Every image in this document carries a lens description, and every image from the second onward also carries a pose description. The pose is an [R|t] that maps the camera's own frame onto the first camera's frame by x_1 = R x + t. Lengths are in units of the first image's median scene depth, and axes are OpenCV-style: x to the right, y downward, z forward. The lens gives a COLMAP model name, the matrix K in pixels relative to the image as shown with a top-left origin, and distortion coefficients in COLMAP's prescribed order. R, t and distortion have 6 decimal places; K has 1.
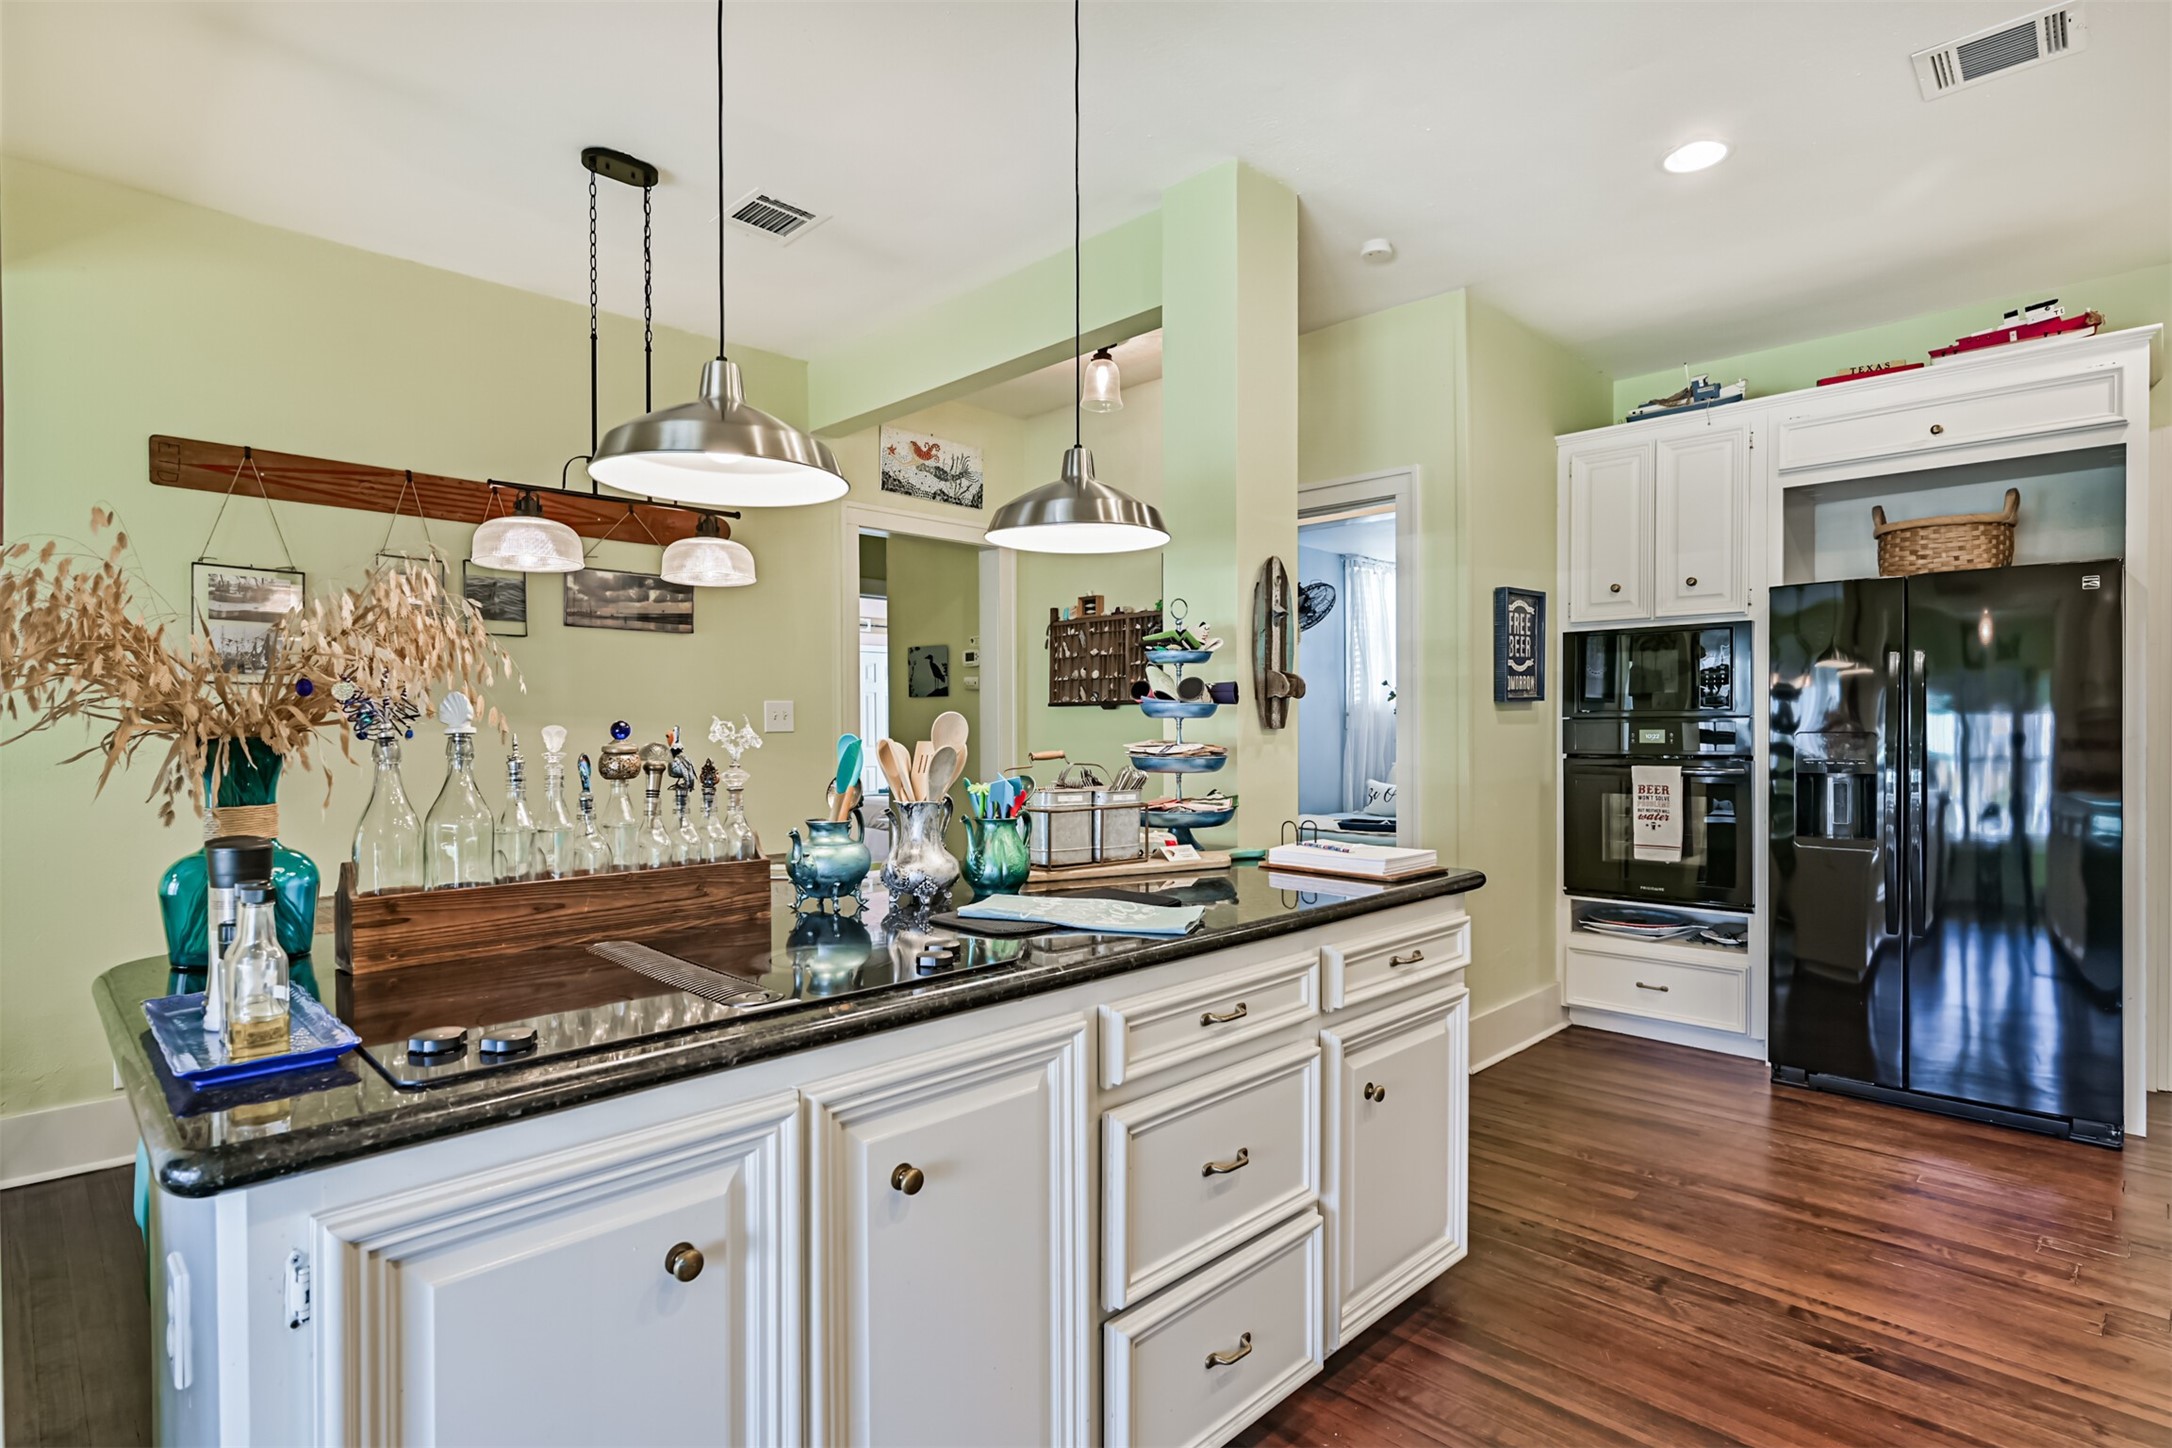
lens RADIAL K [[1087.0, 0, 1096.7], [0, 1087.0, 735.0], [0, 0, 1]] dist [0.001060, 0.001070]
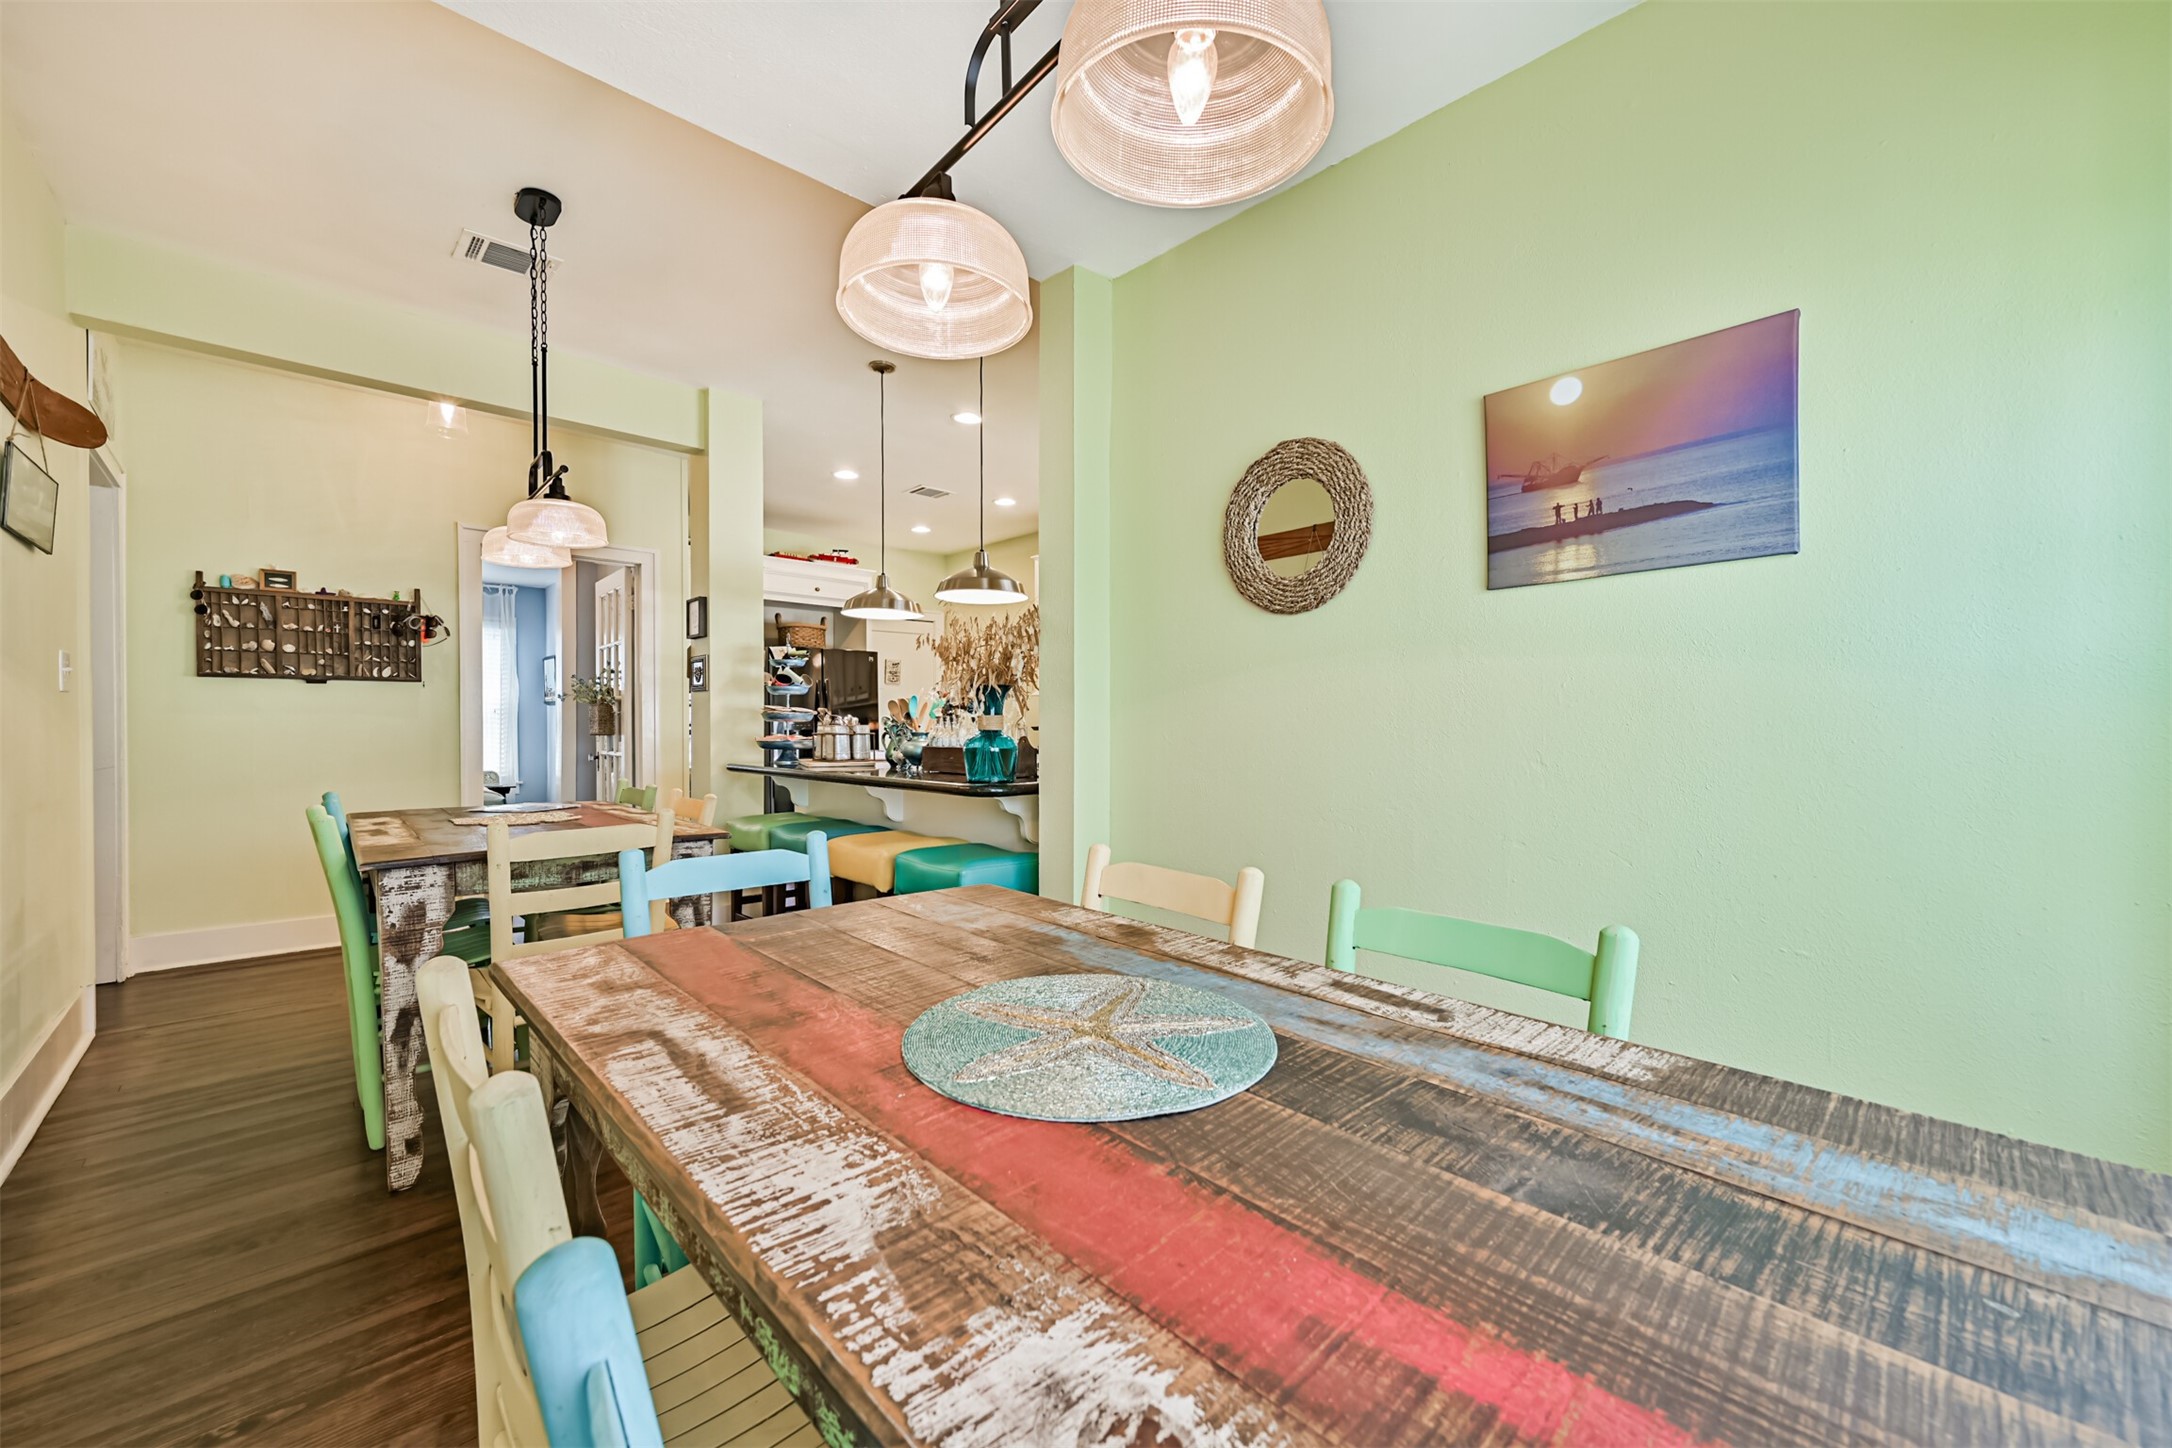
lens RADIAL K [[860.6, 0, 1091.4], [0, 860.6, 732.4], [0, 0, 1]] dist [-0.000040, -0.000152]
pose [[0.031707, -0.001656, 0.999496, -1.232907], [0.017912, 0.999839, 0.001088, 0.057360], [-0.999337, 0.017869, 0.031732, 0.340873]]
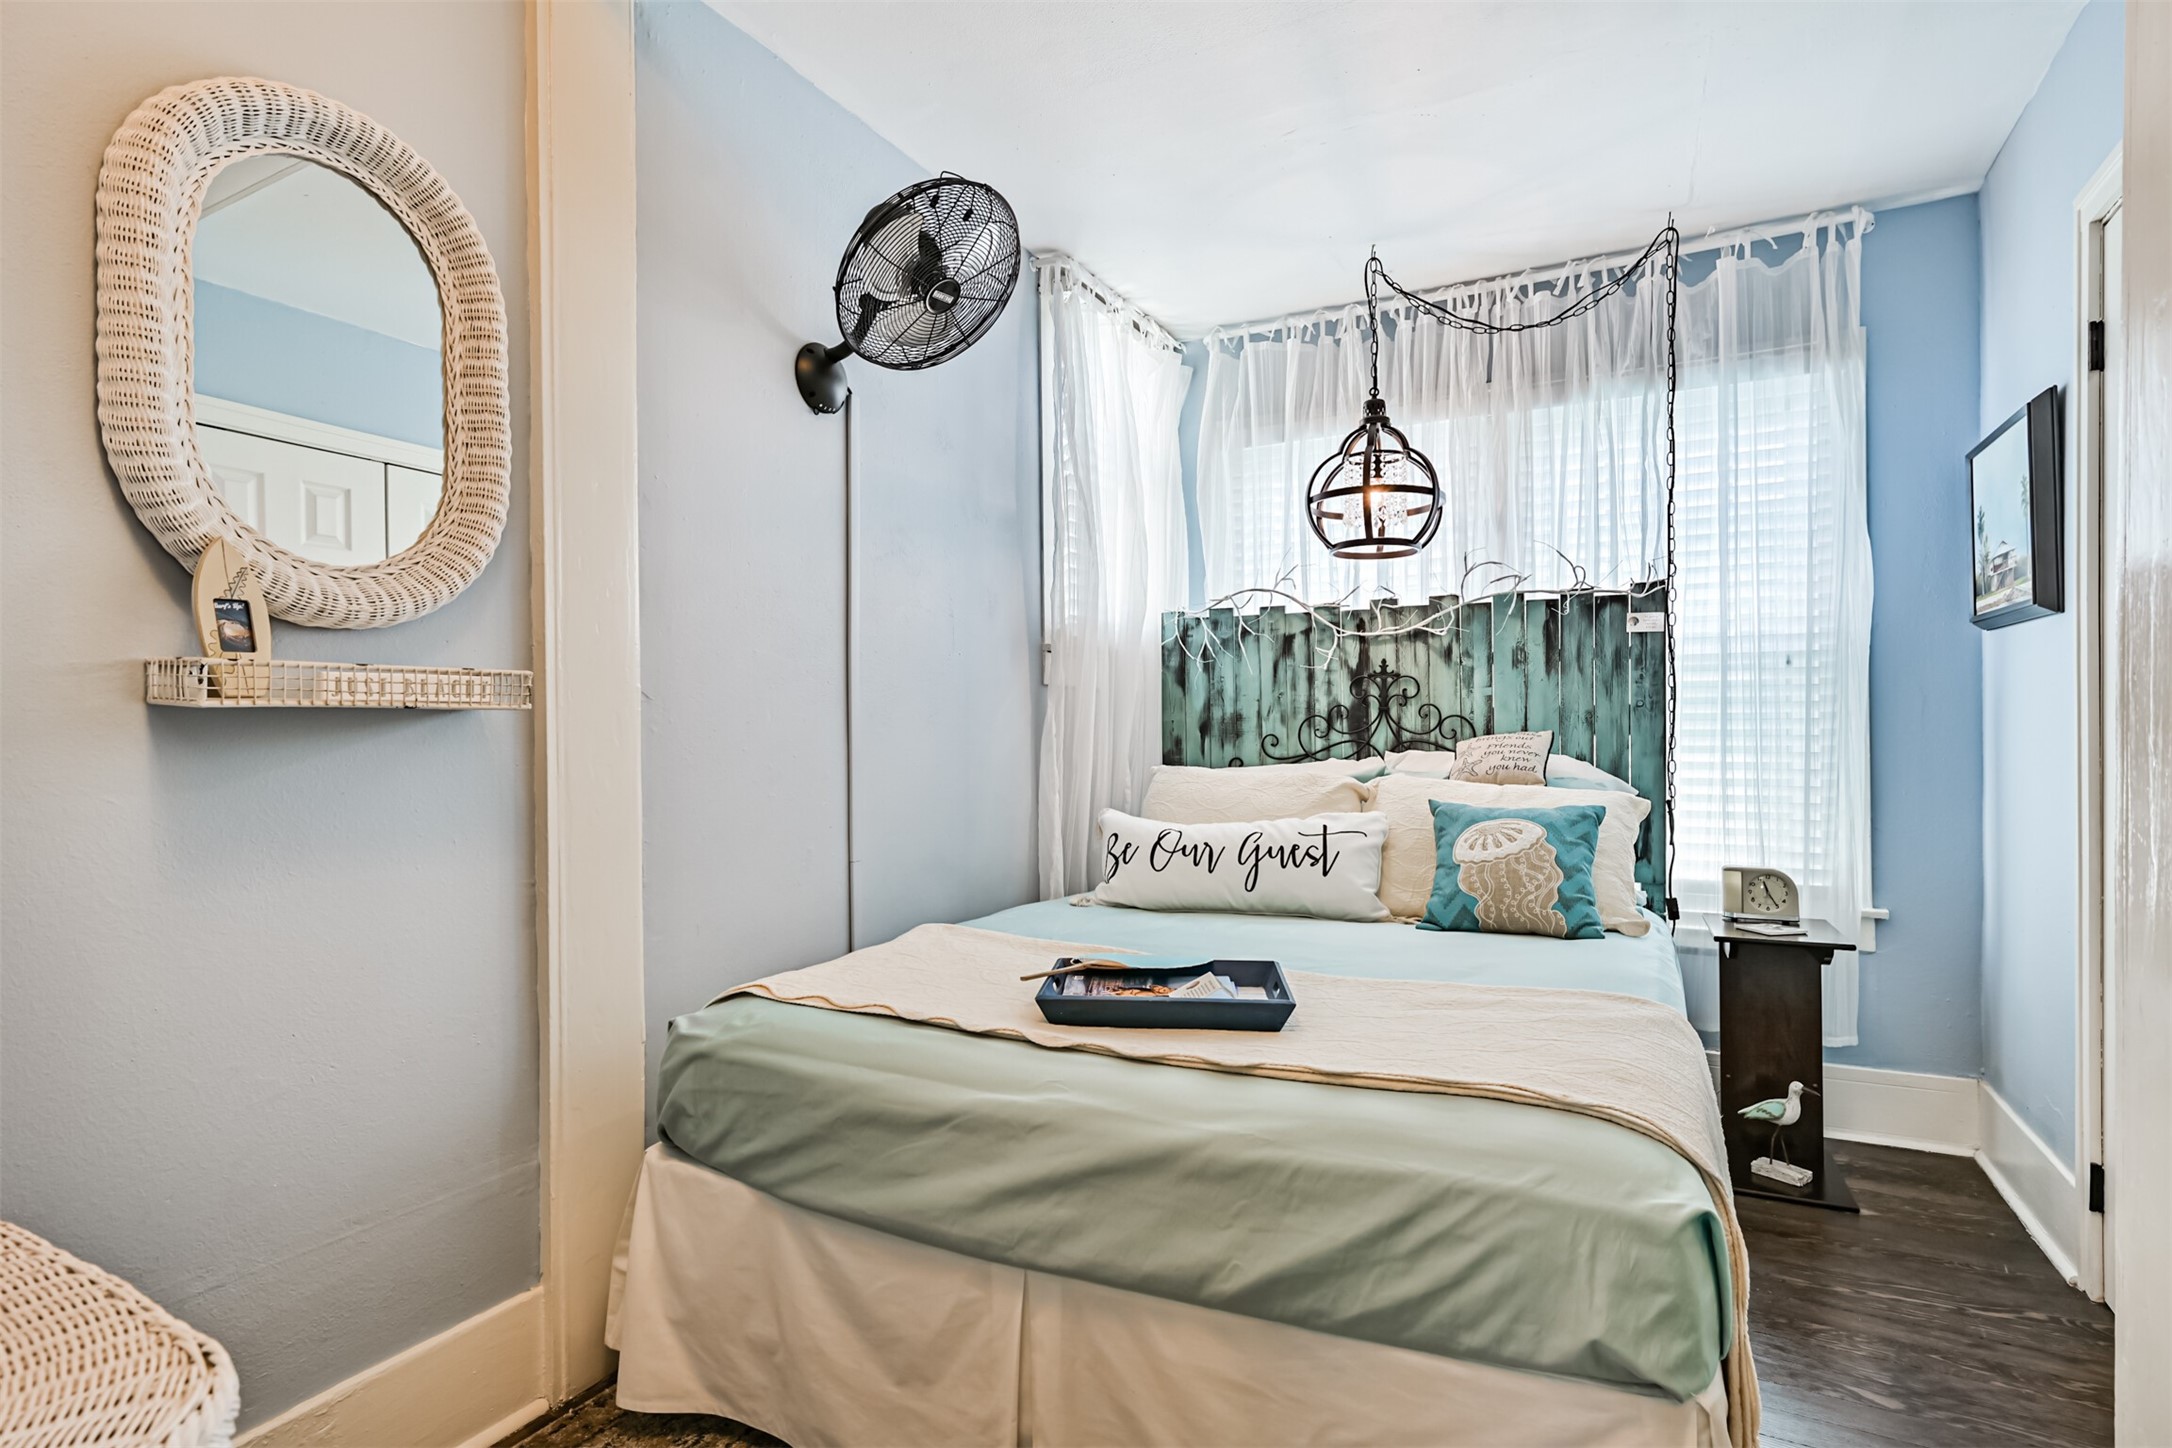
lens RADIAL K [[1042.2, 0, 1089.8], [0, 1042.2, 749.1], [0, 0, 1]] dist [0.000585, 0.000158]
pose [[0.960052, -0.002060, 0.279814, 0.308871], [0.003896, 0.999974, -0.006006, 0.048048], [-0.279794, 0.006856, 0.960035, 1.407020]]
